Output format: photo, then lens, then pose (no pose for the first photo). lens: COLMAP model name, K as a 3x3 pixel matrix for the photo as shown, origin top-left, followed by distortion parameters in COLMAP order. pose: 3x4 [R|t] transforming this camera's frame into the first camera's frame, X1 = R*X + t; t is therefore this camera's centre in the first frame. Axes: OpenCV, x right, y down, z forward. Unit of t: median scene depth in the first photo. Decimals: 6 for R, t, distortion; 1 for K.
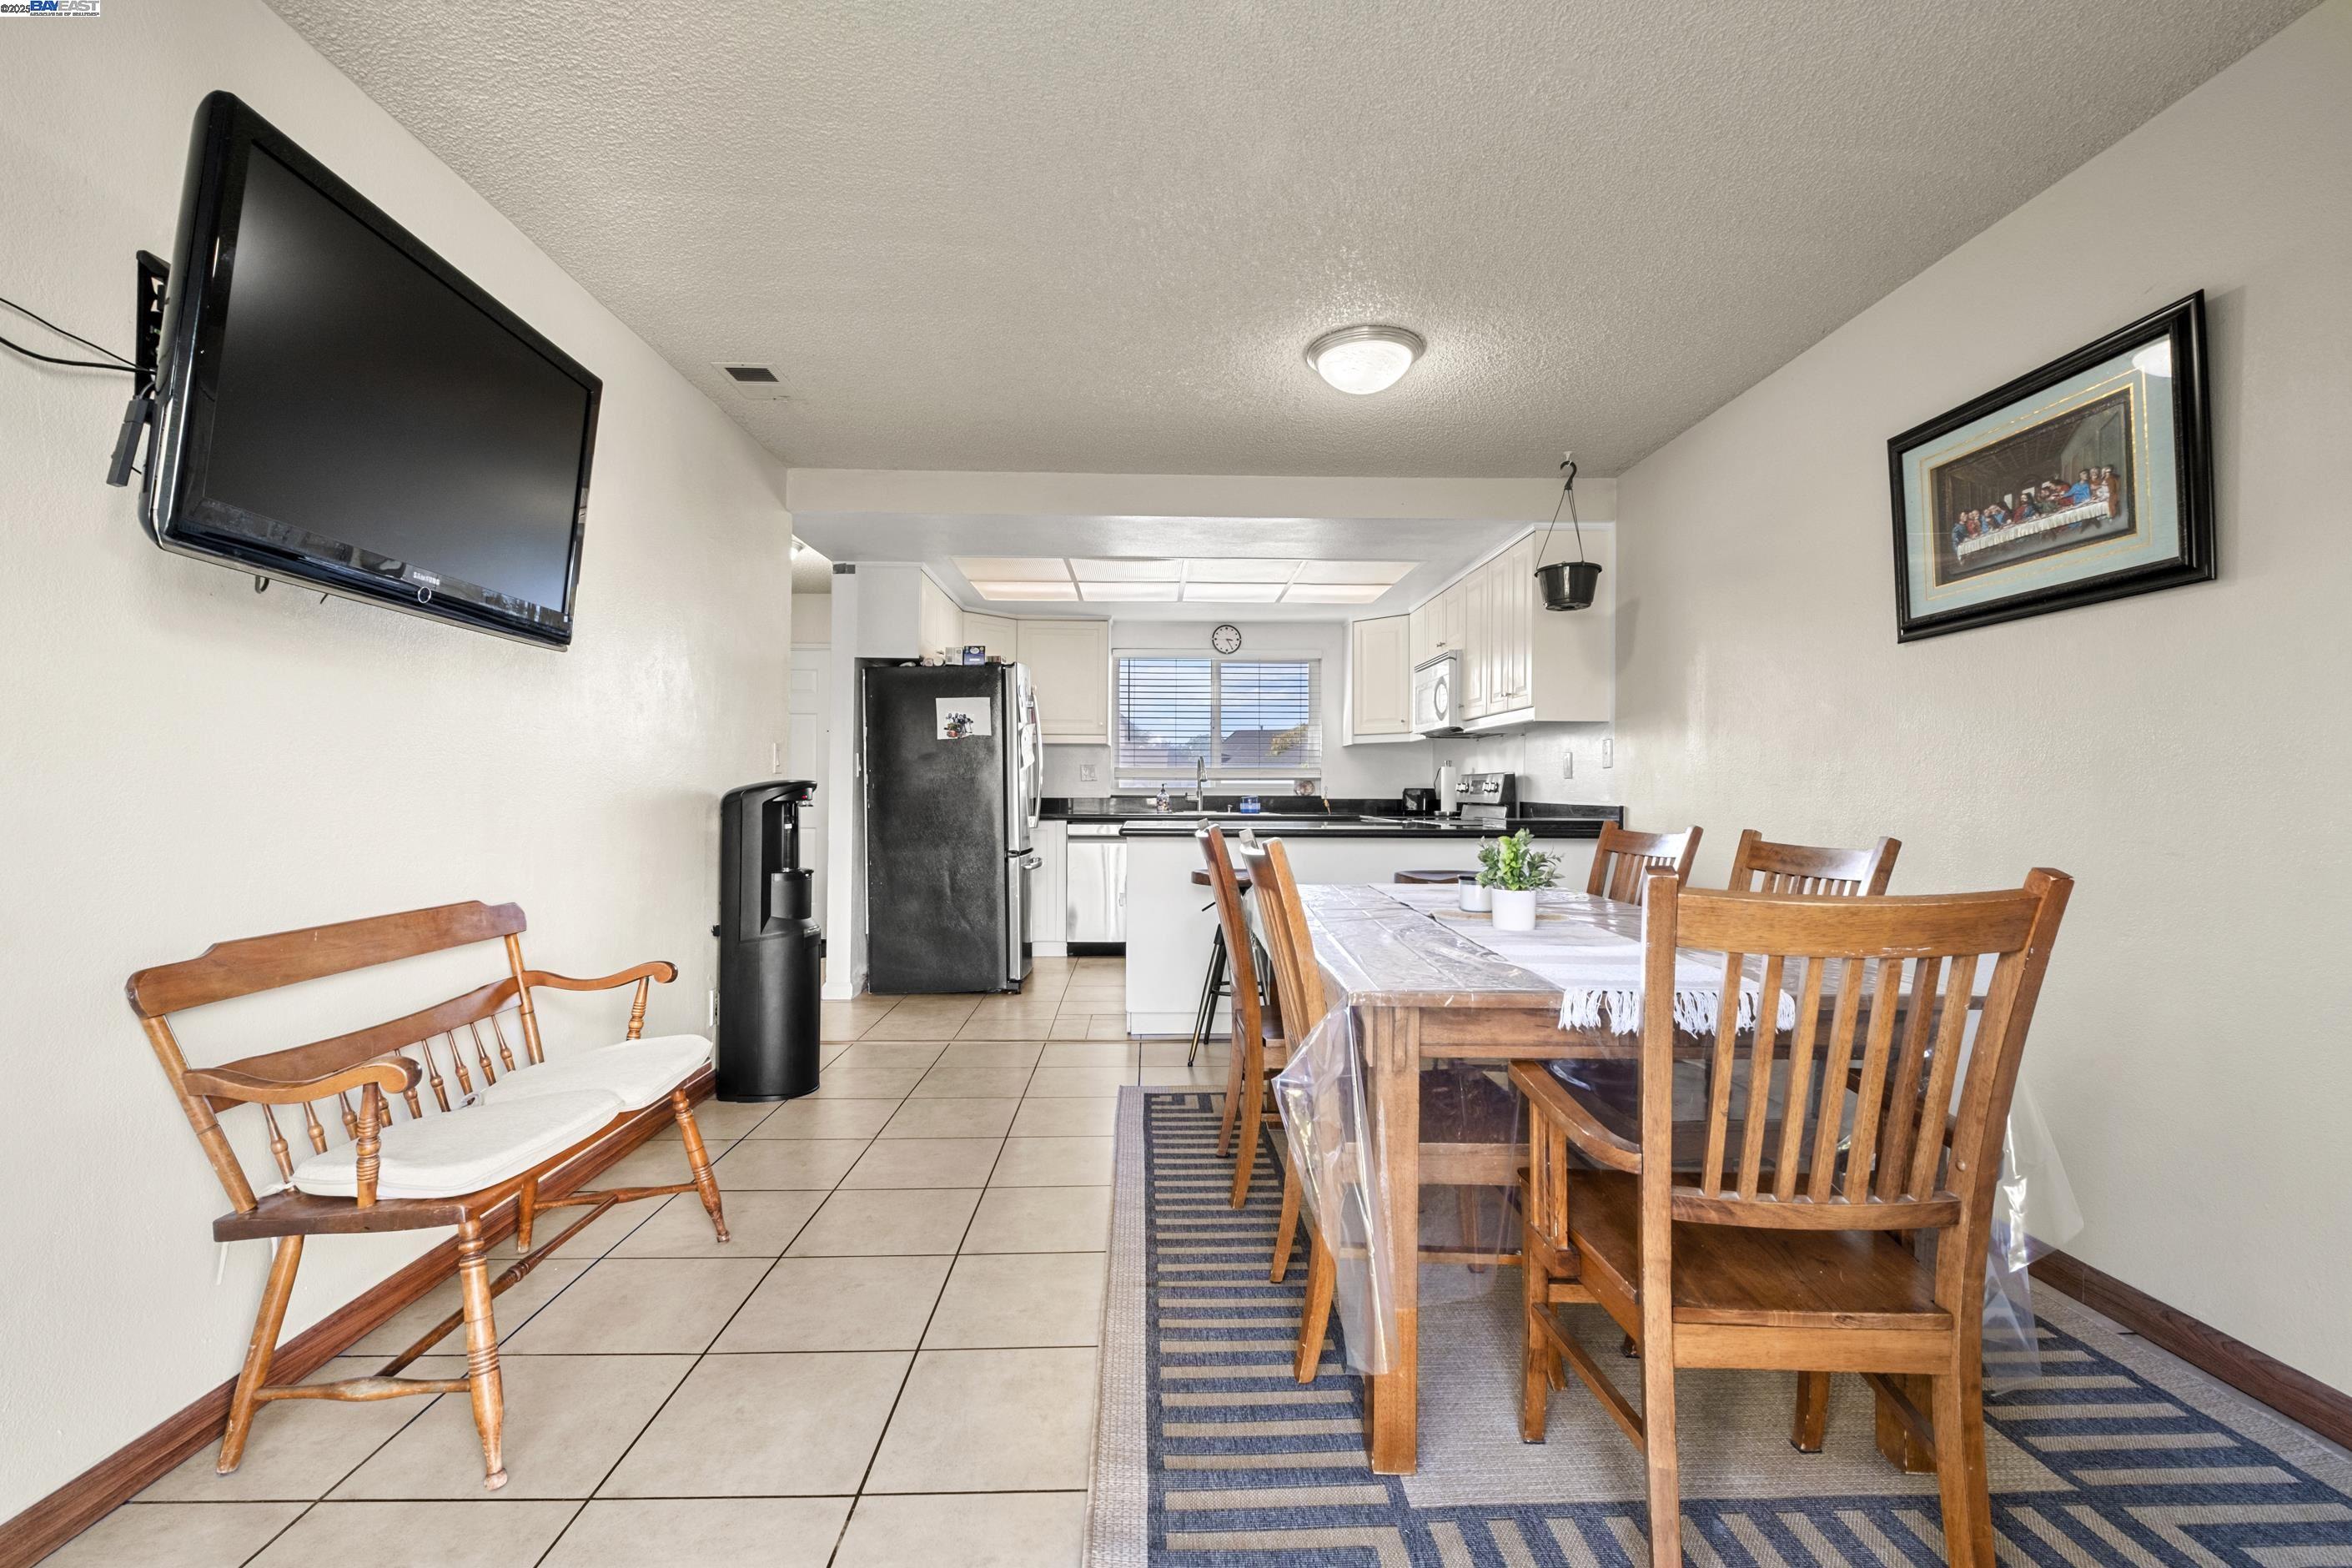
lens RADIAL K [[1072.8, 0, 1183.3], [0, 1072.8, 730.0], [0, 0, 1]] dist [-0.000240, 0.000002]
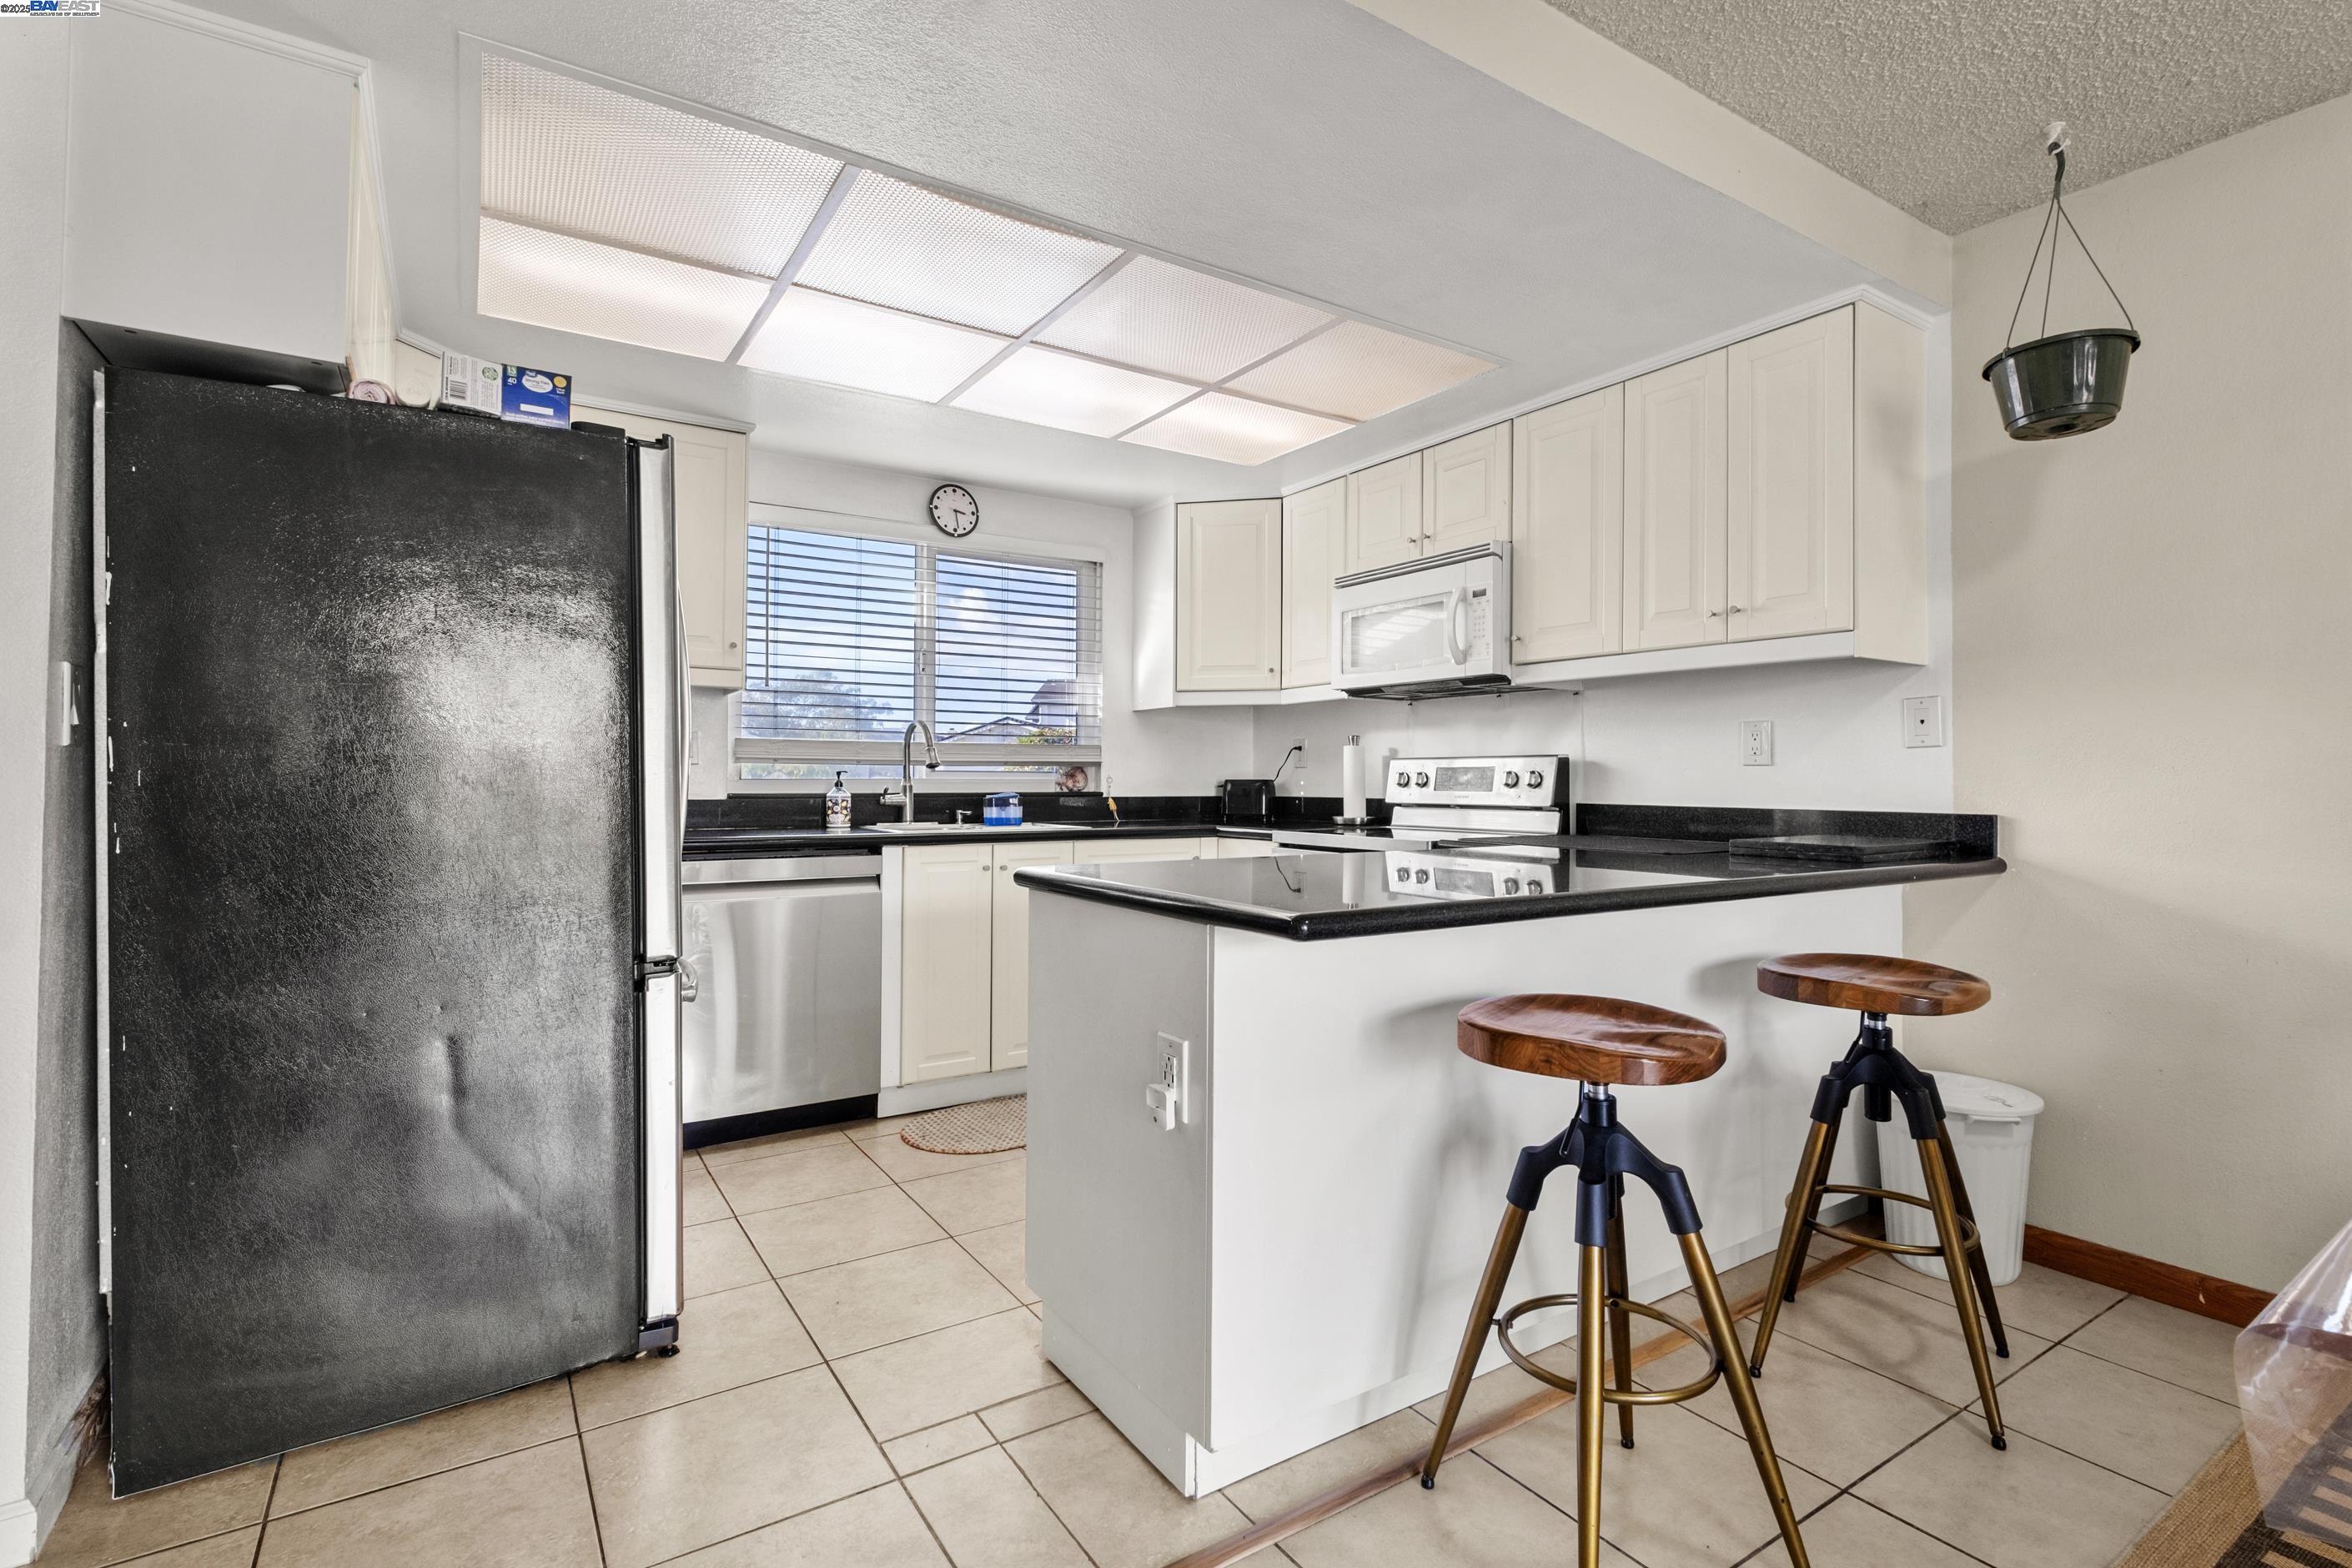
lens RADIAL K [[1105.8, 0, 1174.2], [0, 1105.8, 735.2], [0, 0, 1]] dist [0.001325, 0.000171]
pose [[0.857263, 0.019133, 0.514523, -0.197418], [-0.028783, 0.999527, 0.010788, 0.027973], [-0.514074, -0.024057, 0.857409, 0.579939]]
